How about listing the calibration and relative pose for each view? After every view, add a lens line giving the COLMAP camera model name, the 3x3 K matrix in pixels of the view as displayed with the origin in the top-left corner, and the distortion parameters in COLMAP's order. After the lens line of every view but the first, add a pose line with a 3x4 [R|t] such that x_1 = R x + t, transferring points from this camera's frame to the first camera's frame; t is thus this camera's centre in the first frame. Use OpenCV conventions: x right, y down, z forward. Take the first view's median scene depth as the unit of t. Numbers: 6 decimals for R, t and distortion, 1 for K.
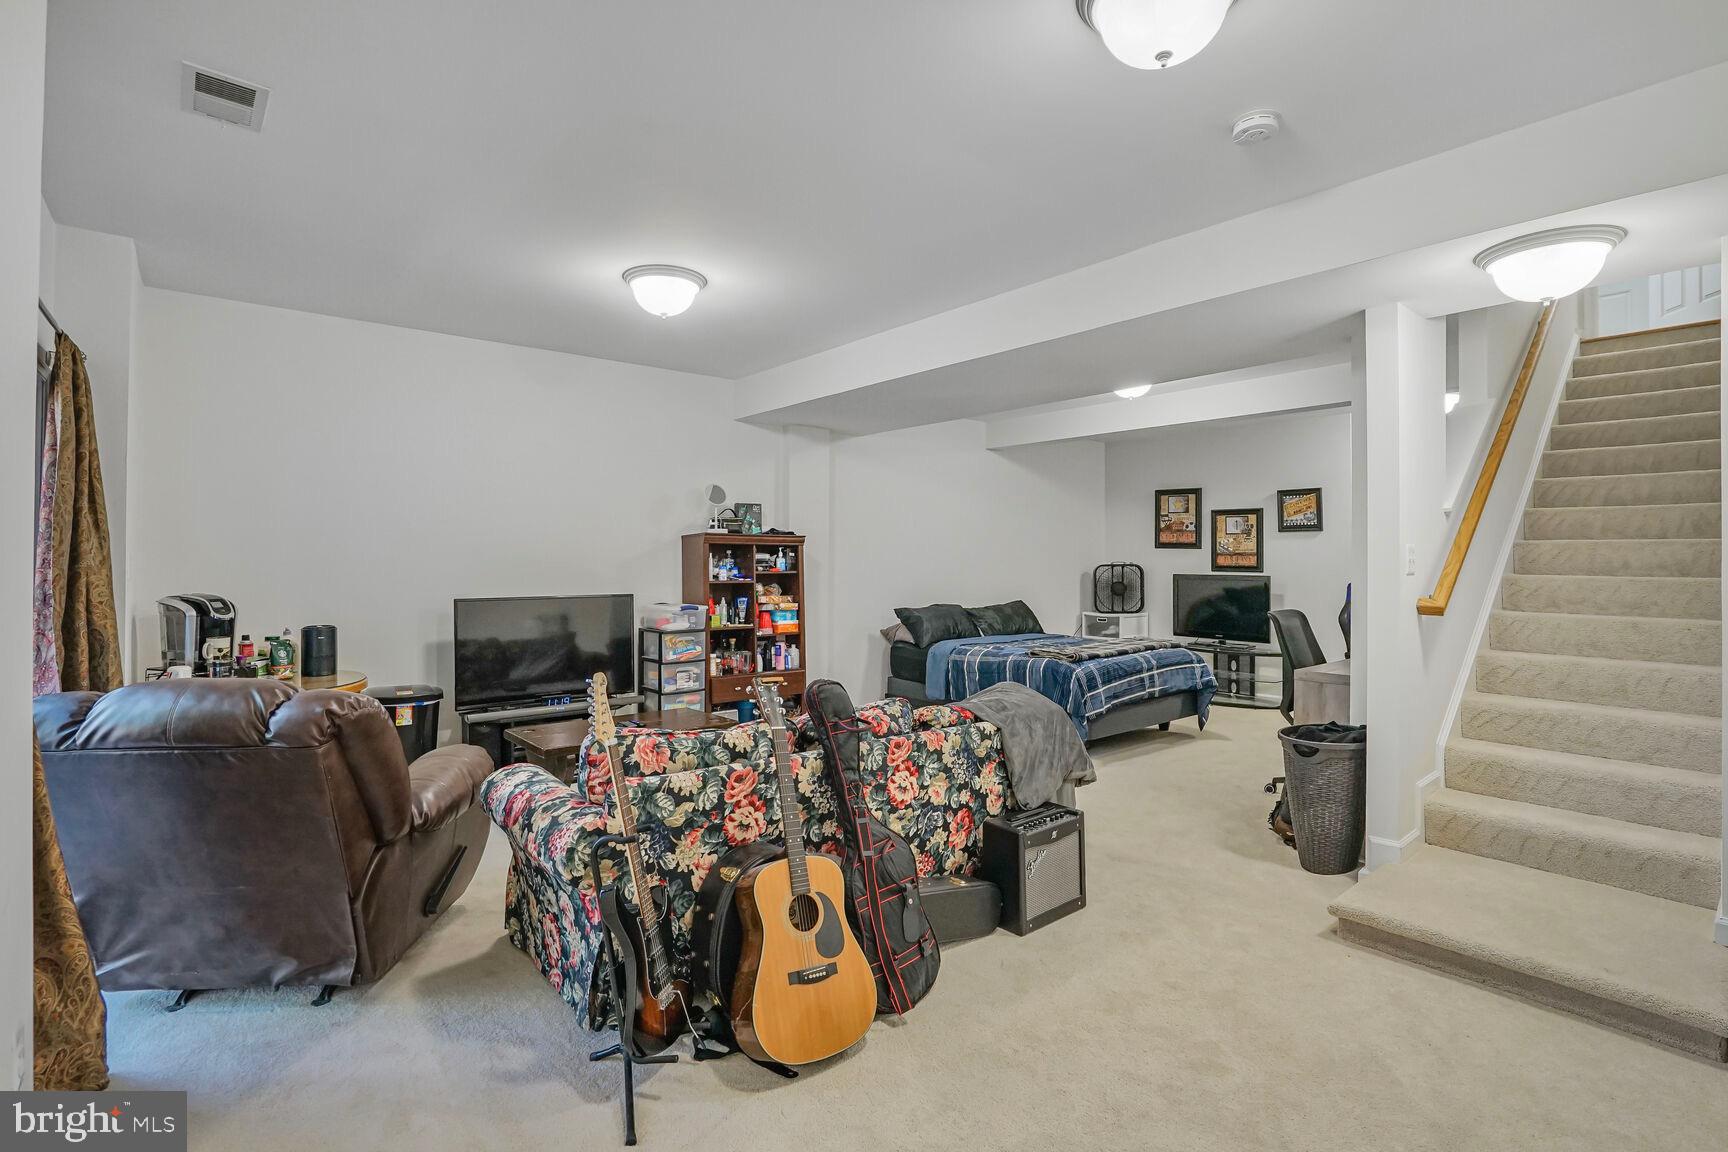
lens RADIAL K [[818.9, 0, 854.7], [0, 818.9, 554.1], [0, 0, 1]] dist [-0.068708, 0.031320]
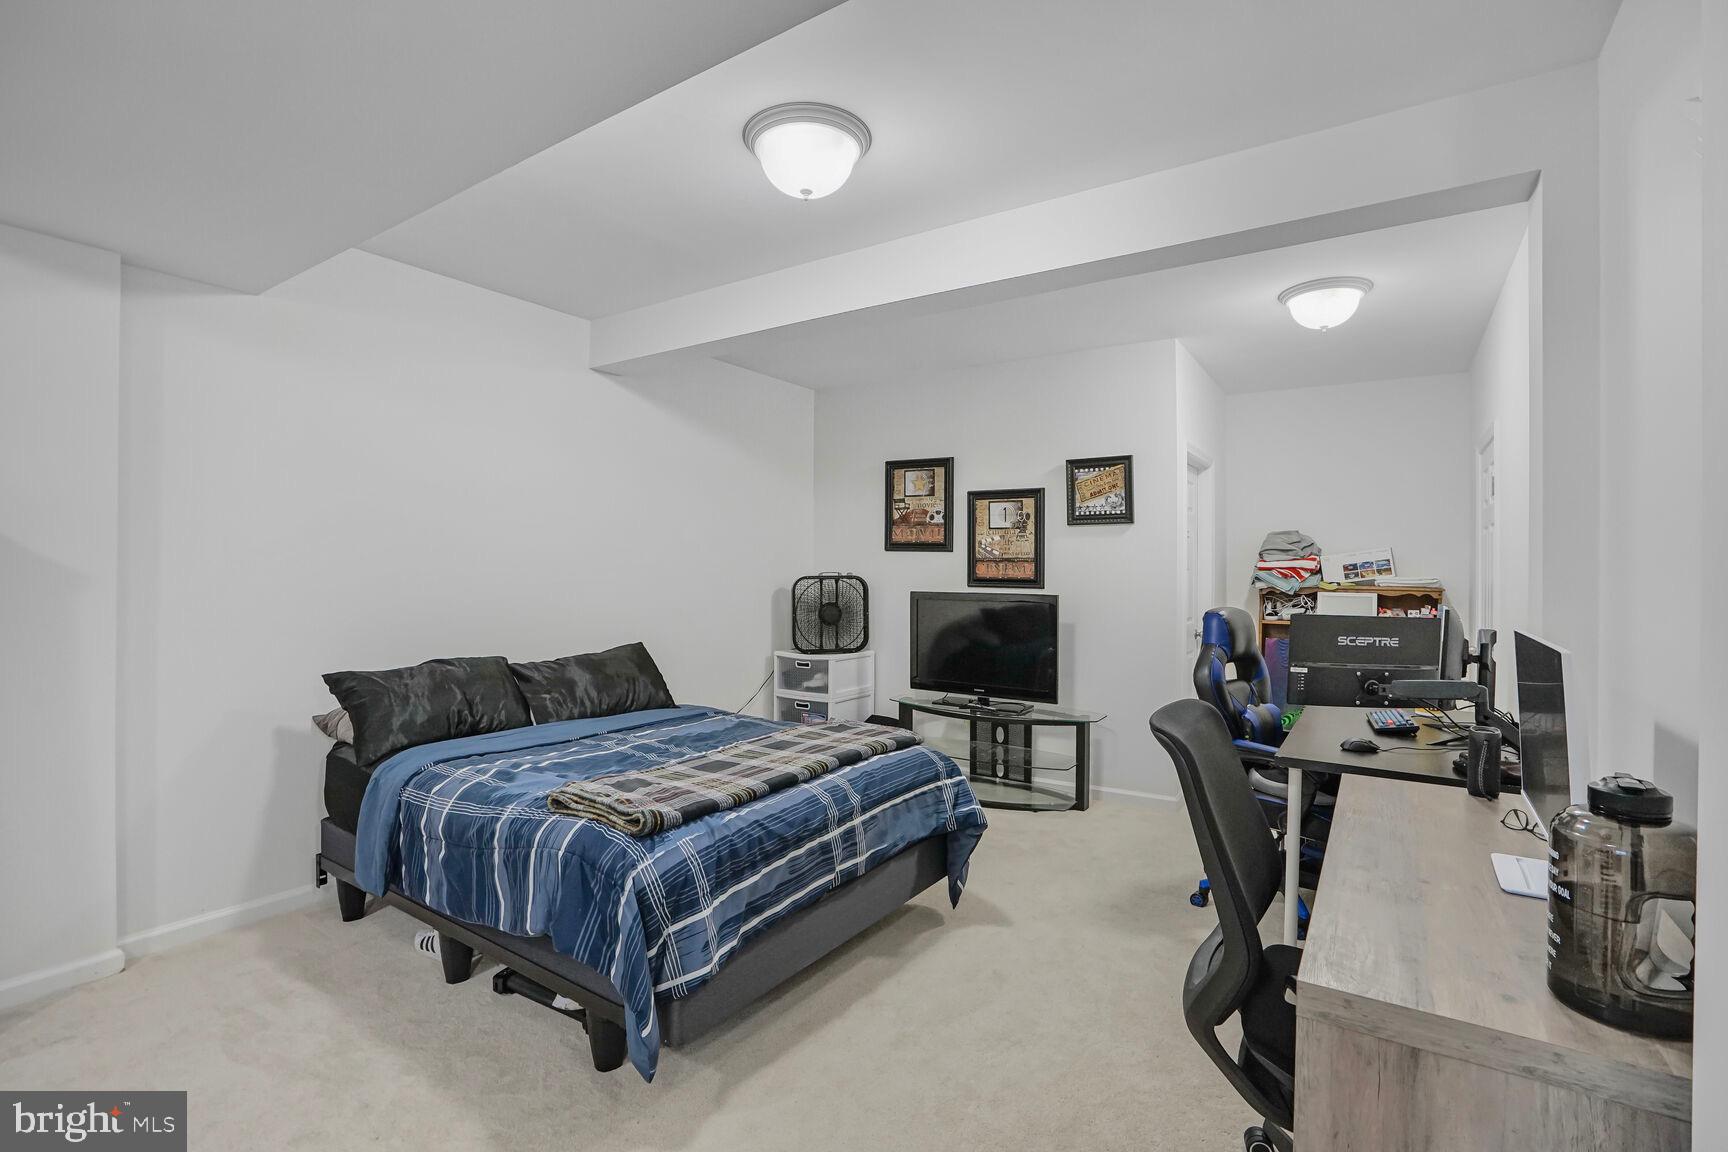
lens RADIAL K [[818.9, 0, 854.7], [0, 818.9, 554.1], [0, 0, 1]] dist [-0.068708, 0.031320]
pose [[0.958338, 0.008321, 0.285516, 0.177586], [-0.004935, 0.999909, -0.012577, 0.004026], [-0.285595, 0.010644, 0.958291, 0.422080]]
